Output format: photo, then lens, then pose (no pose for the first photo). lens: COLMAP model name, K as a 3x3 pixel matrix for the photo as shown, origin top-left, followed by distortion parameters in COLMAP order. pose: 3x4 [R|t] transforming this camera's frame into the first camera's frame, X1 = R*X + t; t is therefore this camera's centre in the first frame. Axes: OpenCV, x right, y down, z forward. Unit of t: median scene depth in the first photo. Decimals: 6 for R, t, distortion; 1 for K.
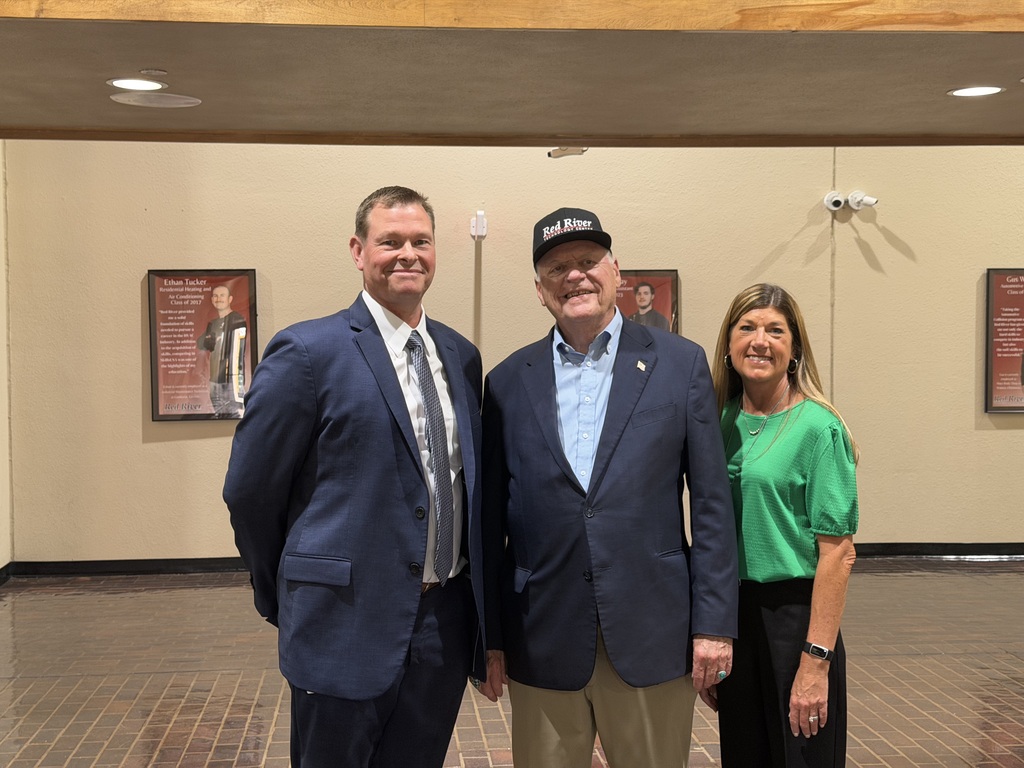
lens RADIAL K [[1418.0, 0, 512.0], [0, 1418.0, 384.0], [0, 0, 1]] dist [0.210909, -0.316395]
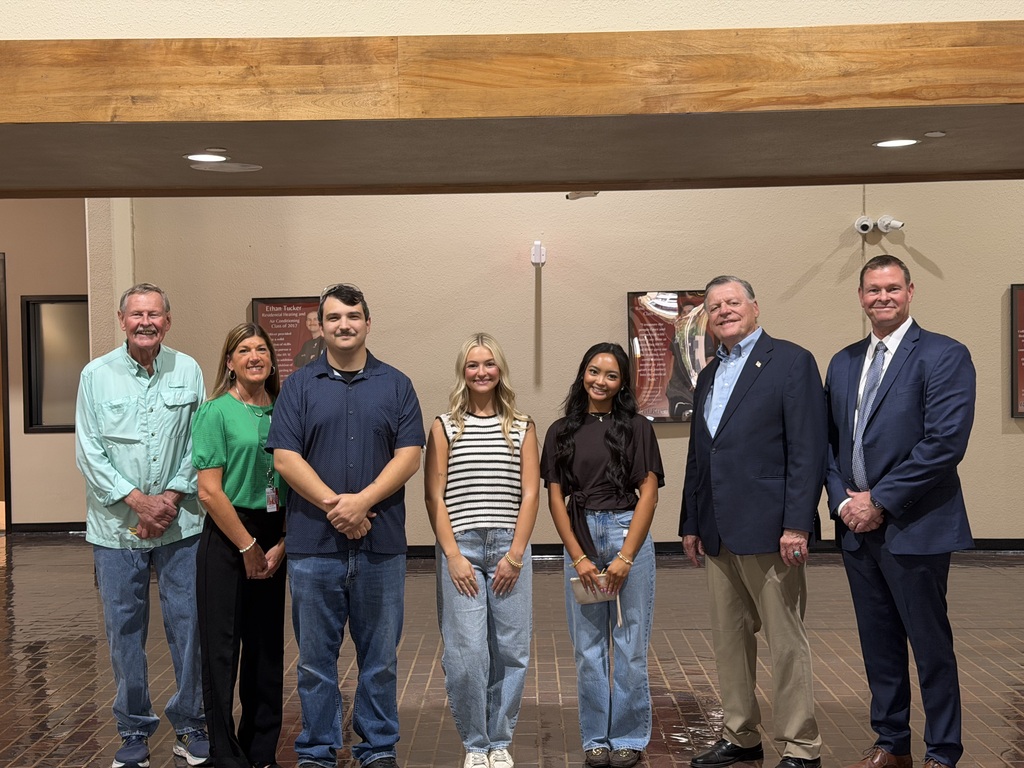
lens RADIAL K [[1411.7, 0, 512.0], [0, 1411.7, 384.0], [0, 0, 1]] dist [0.215814, 0.000869]
pose [[0.994700, -0.008744, -0.102448, 0.072171], [0.007630, 0.999907, -0.011260, 0.004179], [0.102537, 0.010418, 0.994675, -0.119300]]
